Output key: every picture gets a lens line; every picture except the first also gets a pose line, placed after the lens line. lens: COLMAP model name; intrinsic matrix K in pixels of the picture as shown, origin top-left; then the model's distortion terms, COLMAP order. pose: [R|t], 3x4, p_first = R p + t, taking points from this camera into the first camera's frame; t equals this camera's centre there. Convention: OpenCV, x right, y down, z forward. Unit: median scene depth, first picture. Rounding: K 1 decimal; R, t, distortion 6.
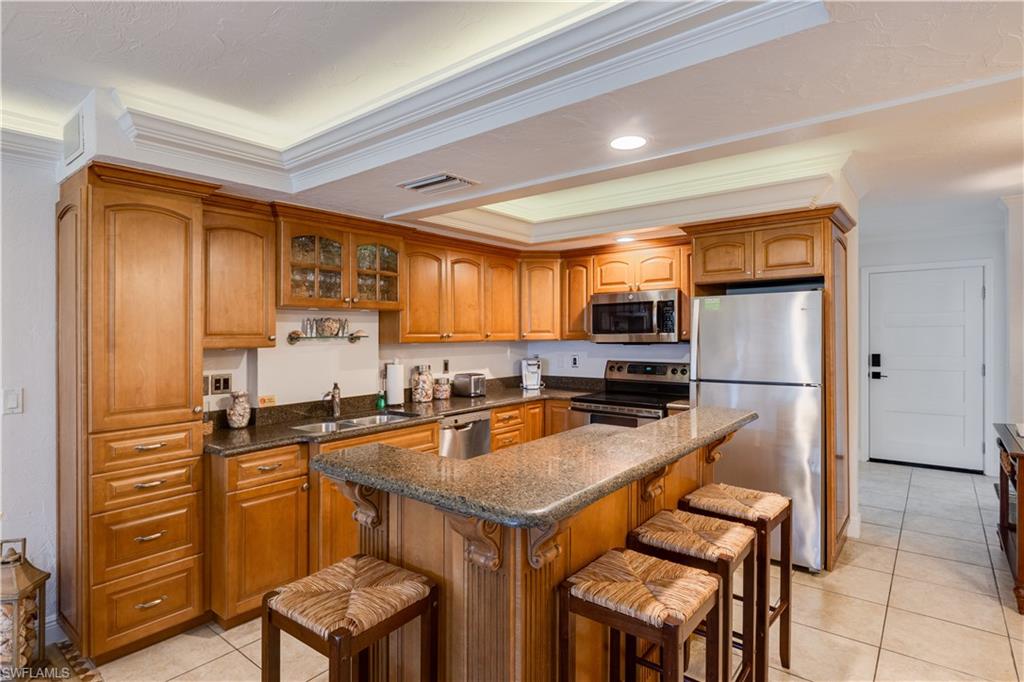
lens RADIAL K [[556.5, 0, 490.8], [0, 556.5, 351.5], [0, 0, 1]] dist [0.002829, 0.000819]
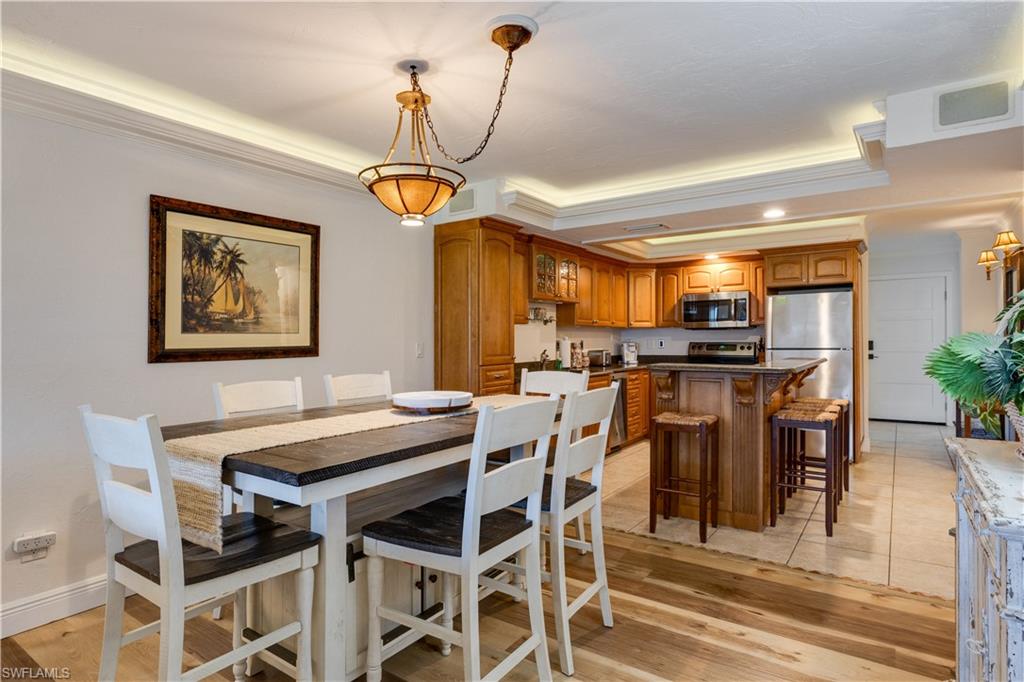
lens RADIAL K [[556.5, 0, 507.7], [0, 556.5, 351.4], [0, 0, 1]] dist [0.002829, 0.000819]
pose [[0.998247, 0.001137, 0.059172, -0.365994], [-0.000600, 0.999959, -0.009081, 0.058103], [-0.059180, 0.009030, 0.998206, -0.409029]]
